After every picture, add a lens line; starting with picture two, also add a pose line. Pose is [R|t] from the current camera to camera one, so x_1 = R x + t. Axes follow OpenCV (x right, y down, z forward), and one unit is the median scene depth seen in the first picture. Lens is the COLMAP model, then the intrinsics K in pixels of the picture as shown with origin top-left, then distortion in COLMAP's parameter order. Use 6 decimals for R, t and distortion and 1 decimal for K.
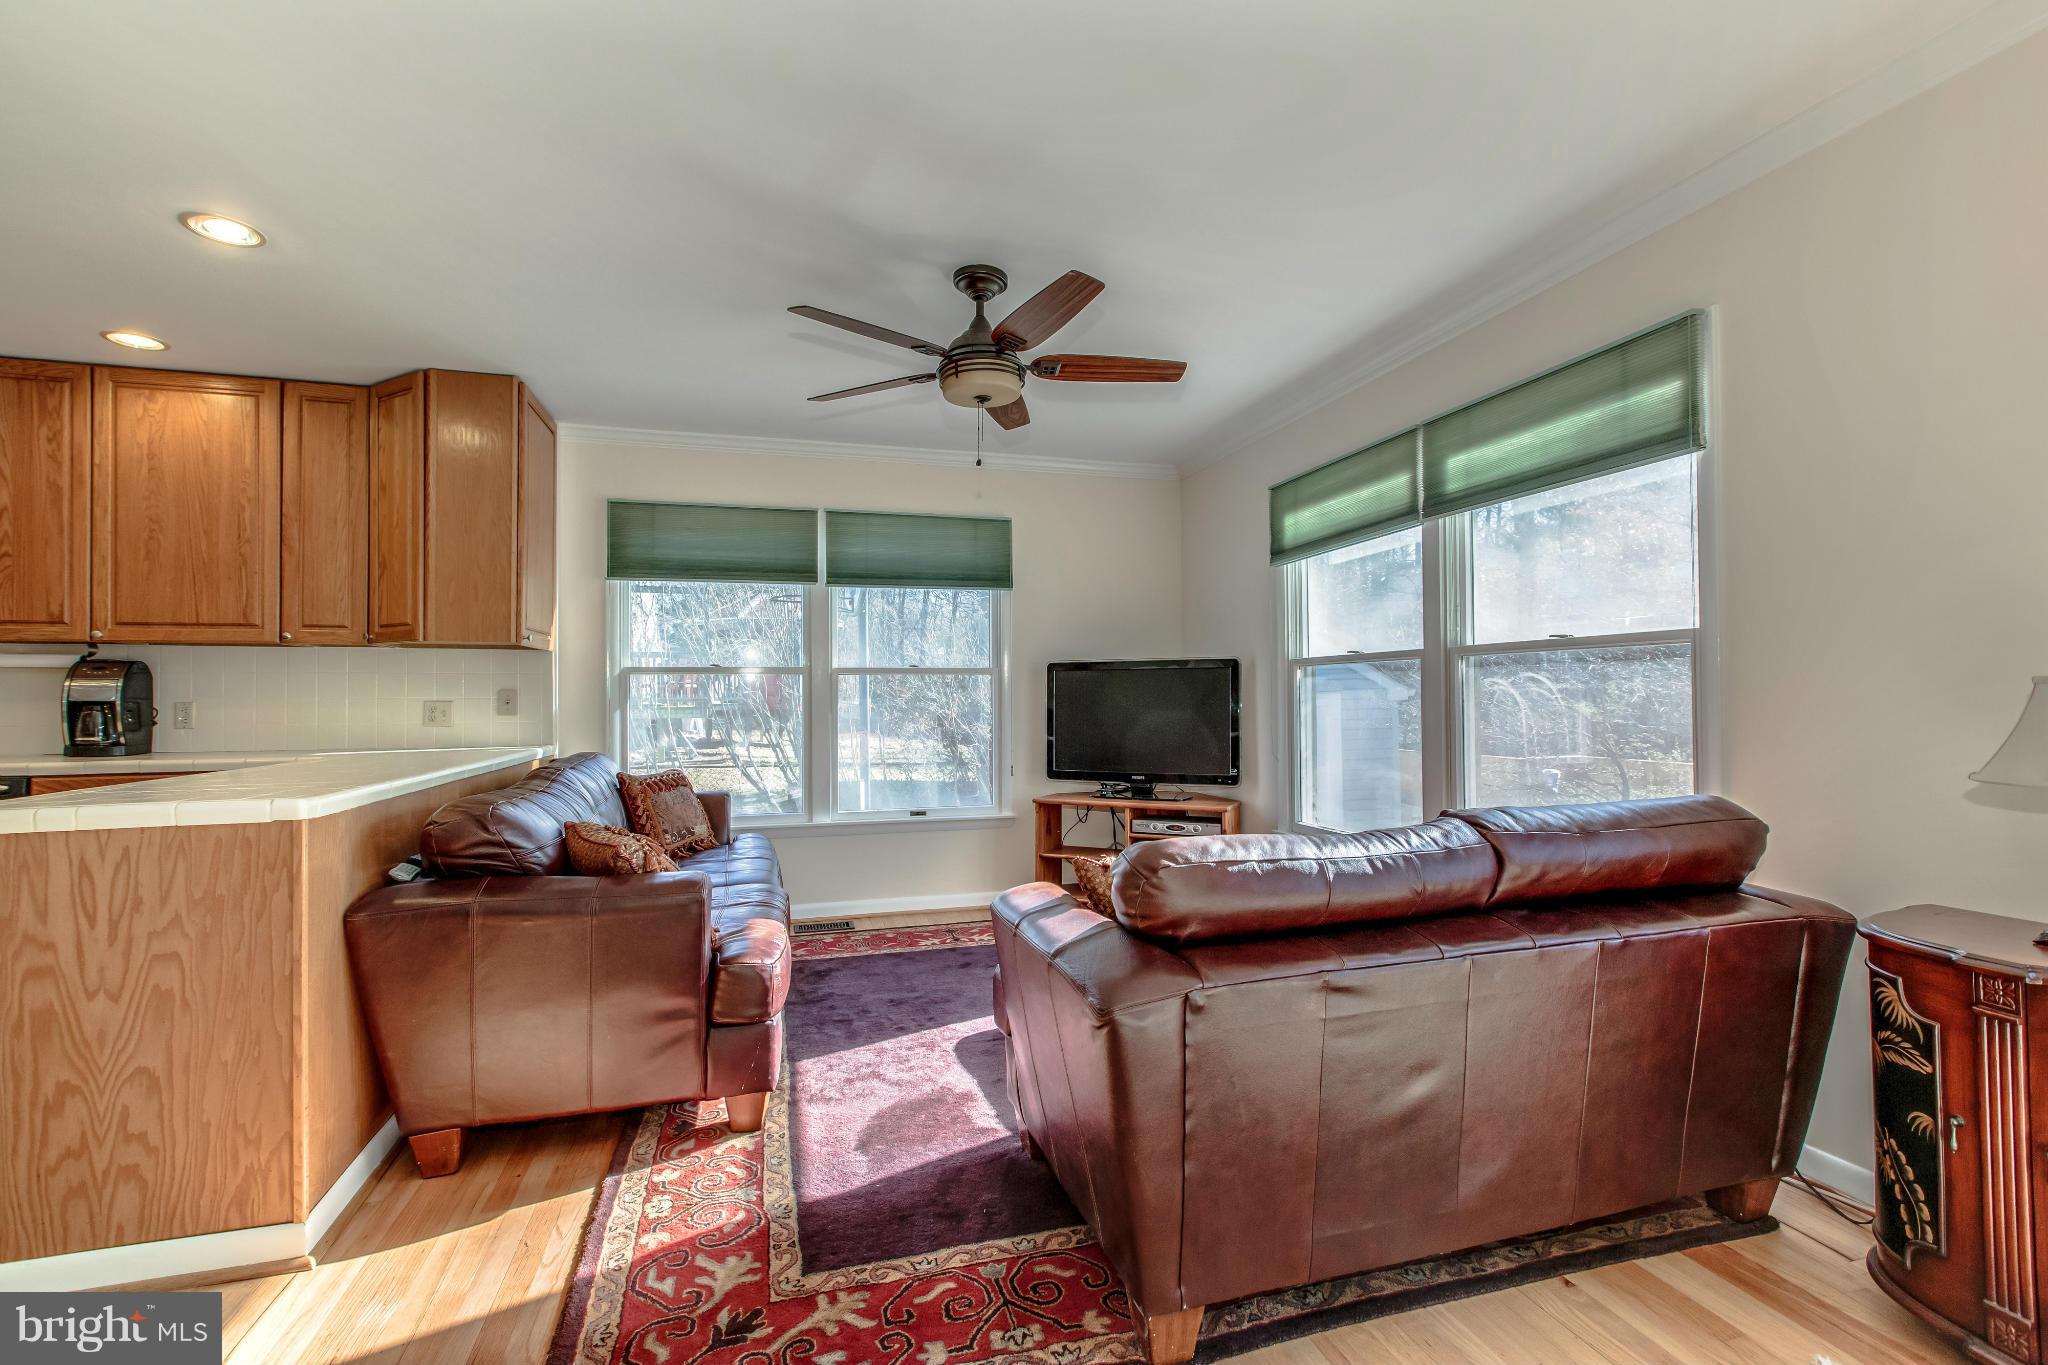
lens RADIAL K [[906.5, 0, 1016.6], [0, 906.5, 688.4], [0, 0, 1]] dist [0.000796, 0.001183]
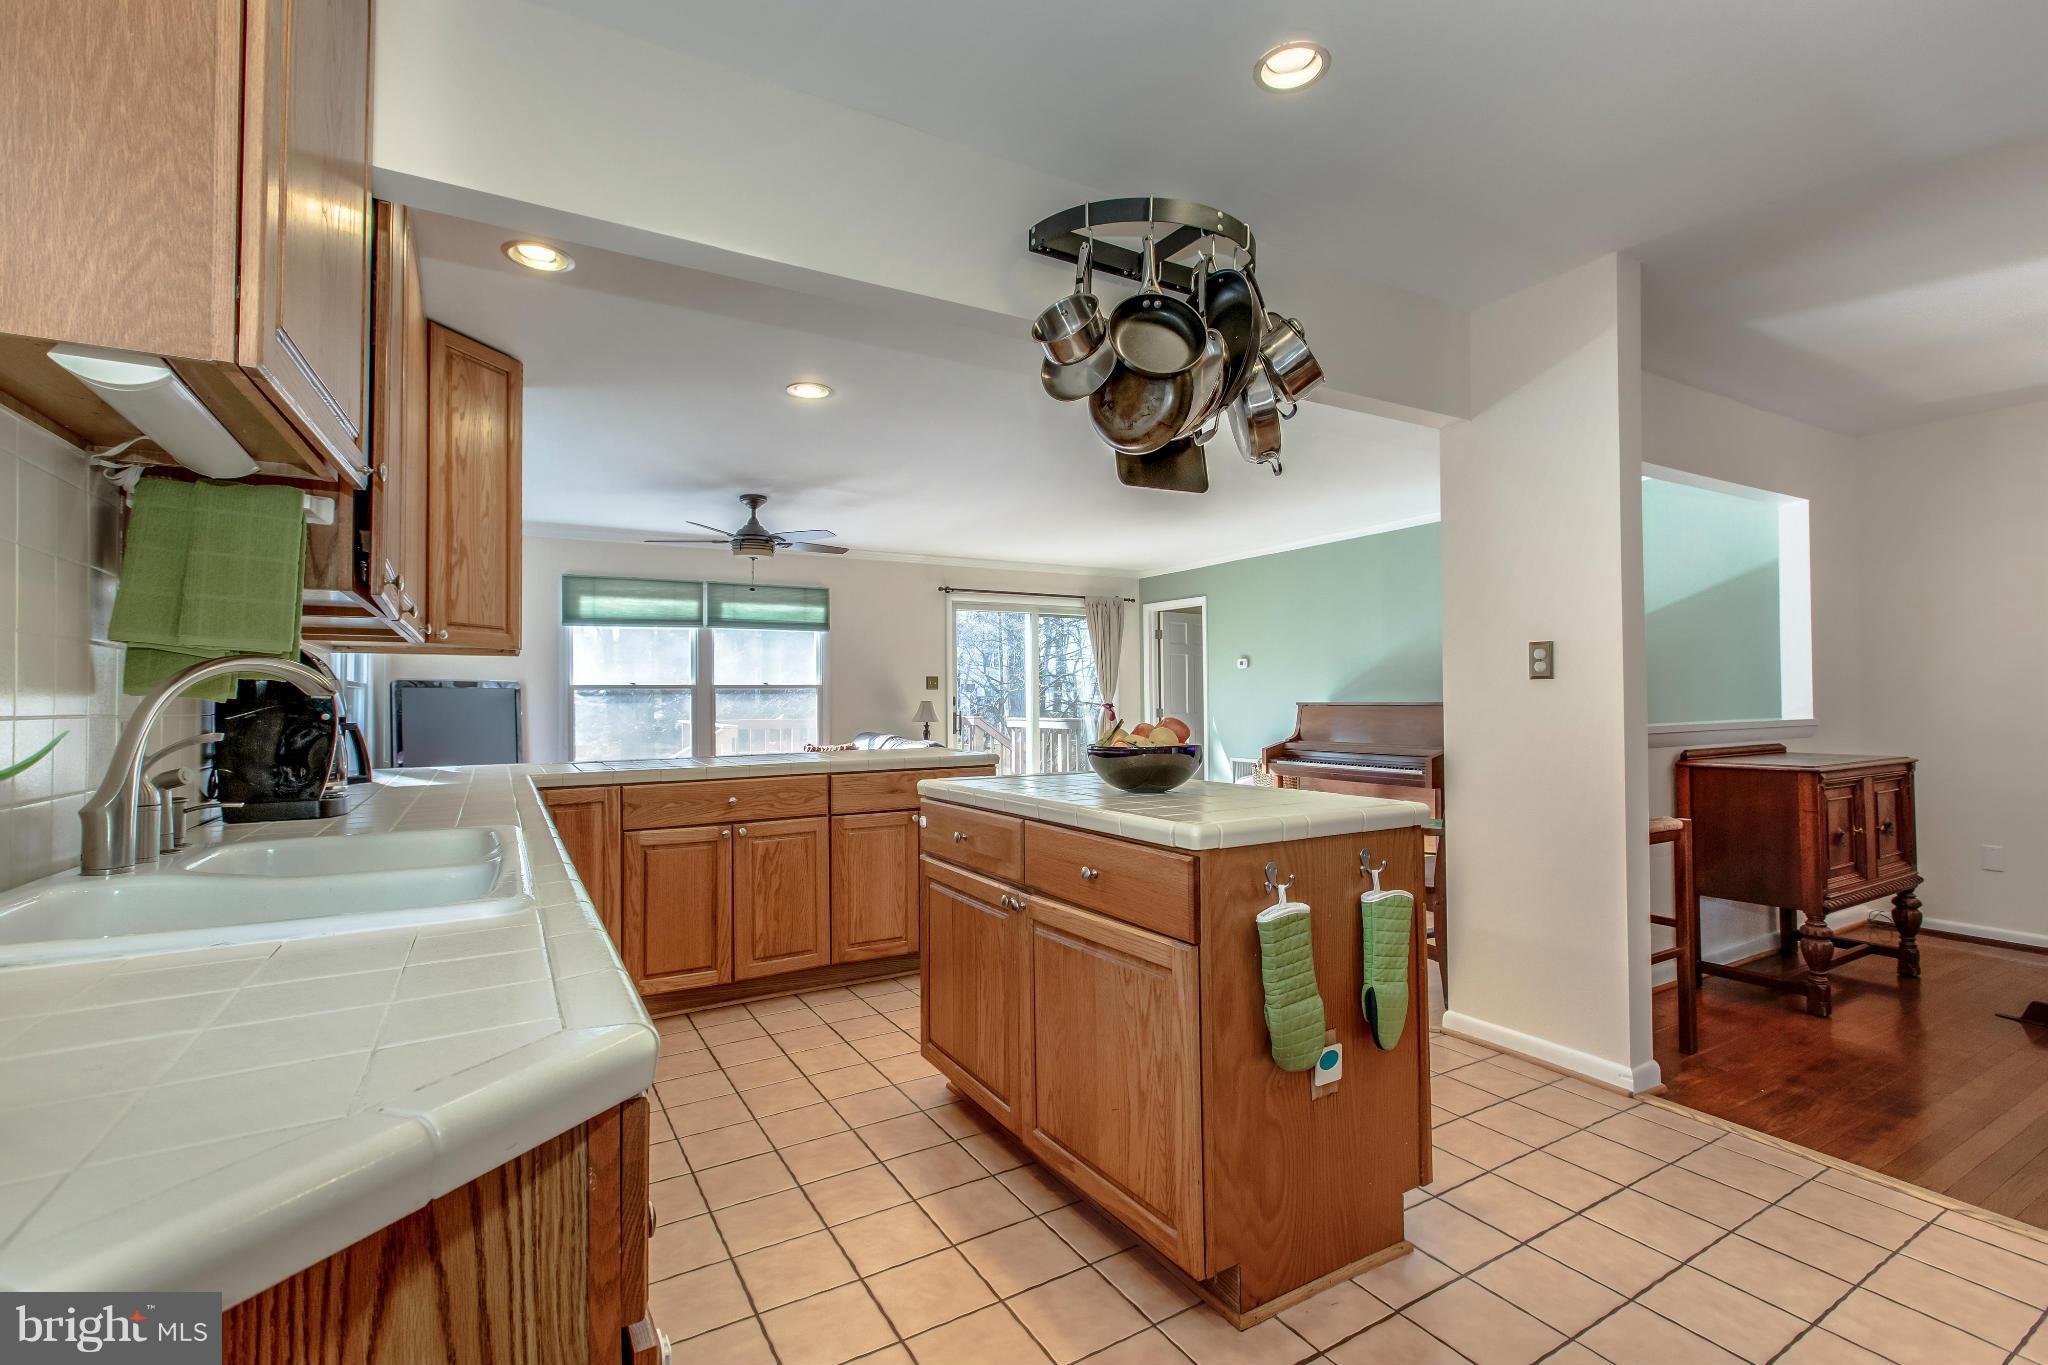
lens RADIAL K [[906.5, 0, 1029.8], [0, 906.5, 675.1], [0, 0, 1]] dist [0.000796, 0.001183]
pose [[-0.245476, 0.031539, 0.968889, -1.761130], [0.001941, 0.999485, -0.032043, 0.002235], [-0.969401, -0.005985, -0.245411, 0.742810]]
